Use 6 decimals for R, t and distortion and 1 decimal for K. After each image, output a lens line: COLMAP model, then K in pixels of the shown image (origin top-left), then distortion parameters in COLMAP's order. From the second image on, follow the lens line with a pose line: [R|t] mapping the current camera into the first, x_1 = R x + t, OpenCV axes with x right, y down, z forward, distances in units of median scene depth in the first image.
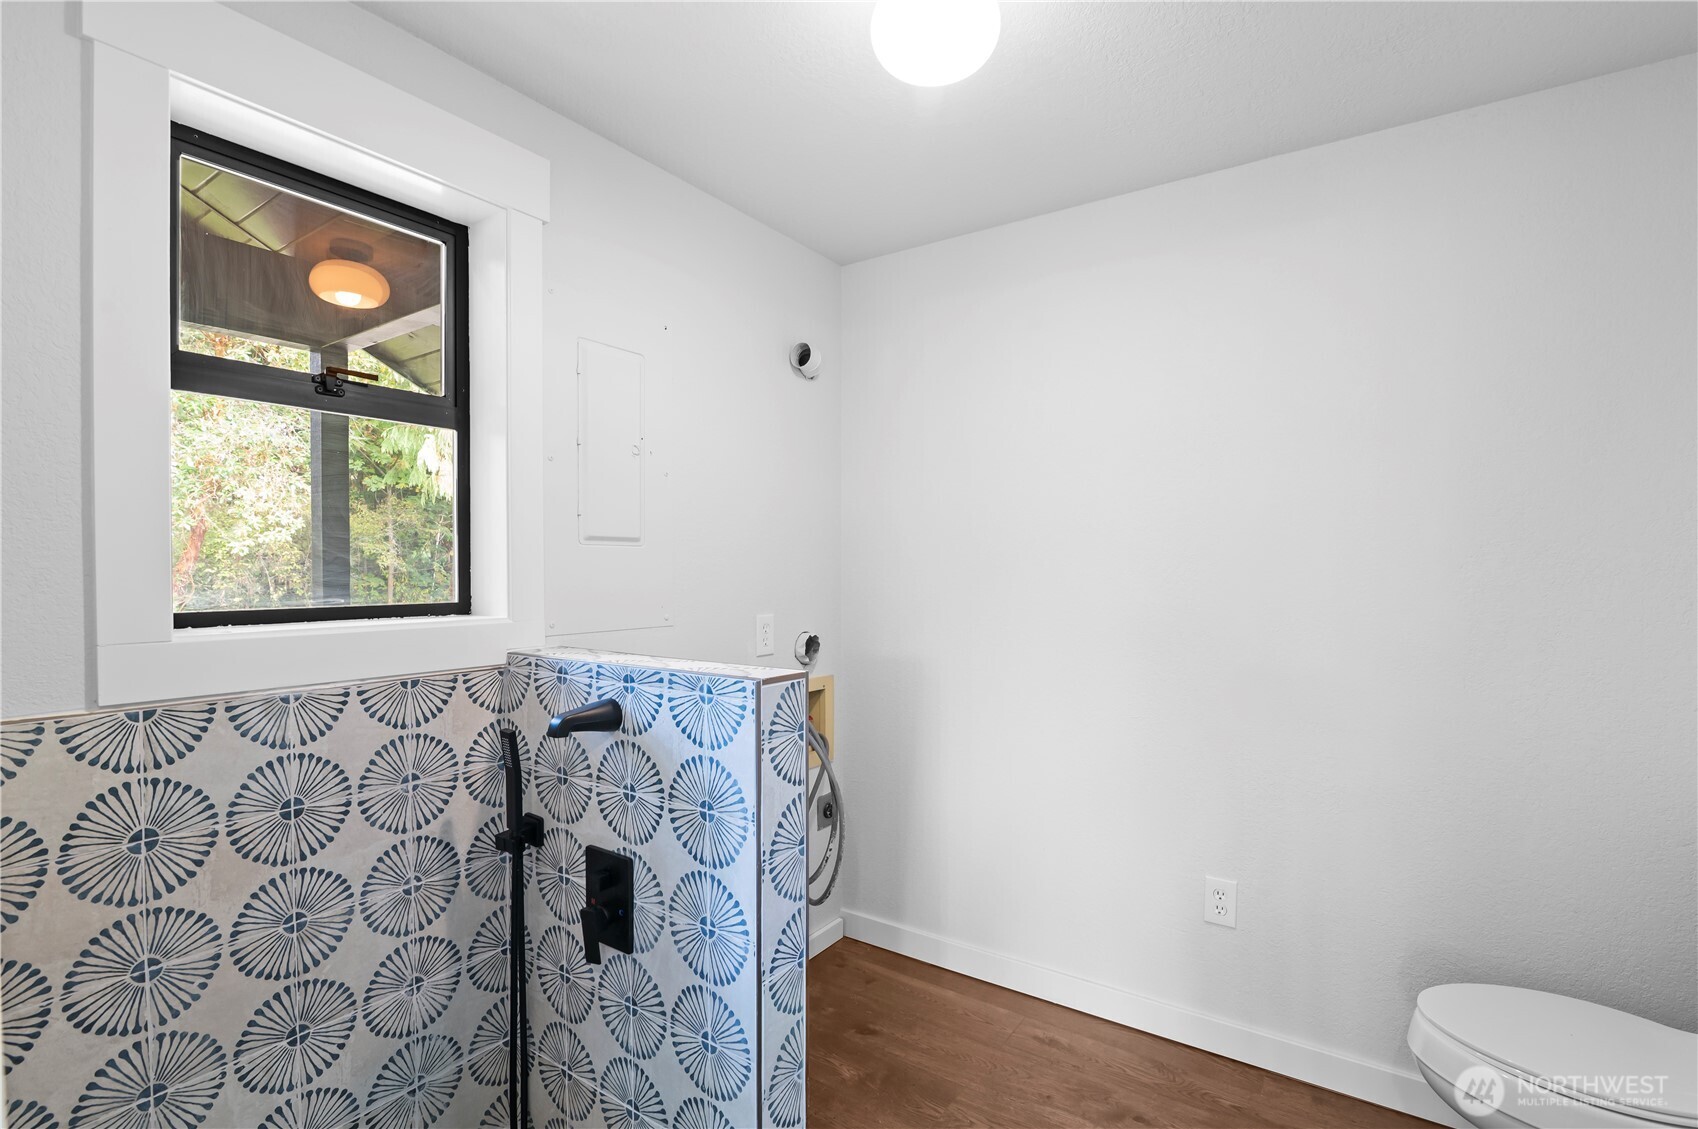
lens RADIAL K [[782.4, 0, 853.0], [0, 782.4, 563.1], [0, 0, 1]] dist [-0.020129, 0.000765]
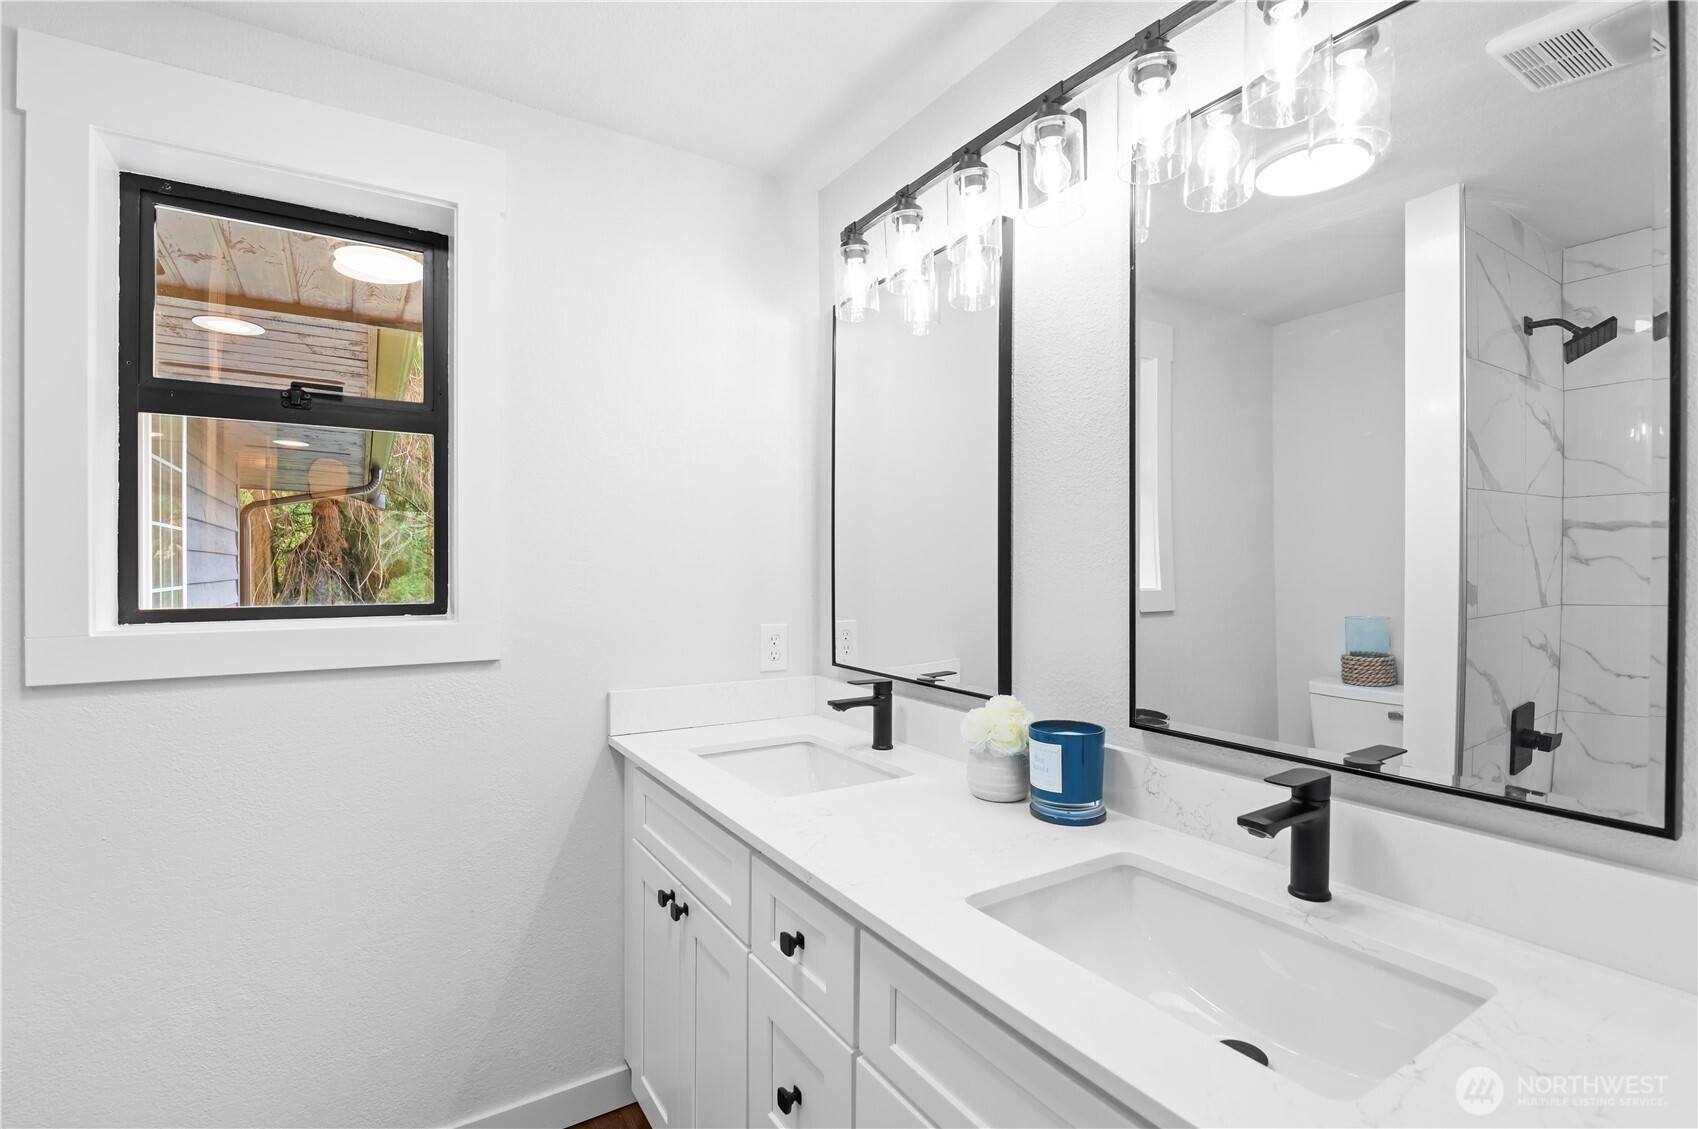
lens RADIAL K [[782.4, 0, 853.0], [0, 782.4, 563.1], [0, 0, 1]] dist [-0.020129, 0.000765]
pose [[0.930447, -0.001010, -0.366426, 0.414855], [0.003051, 0.999983, 0.004991, -0.005630], [0.366415, -0.005762, 0.930434, 0.277465]]
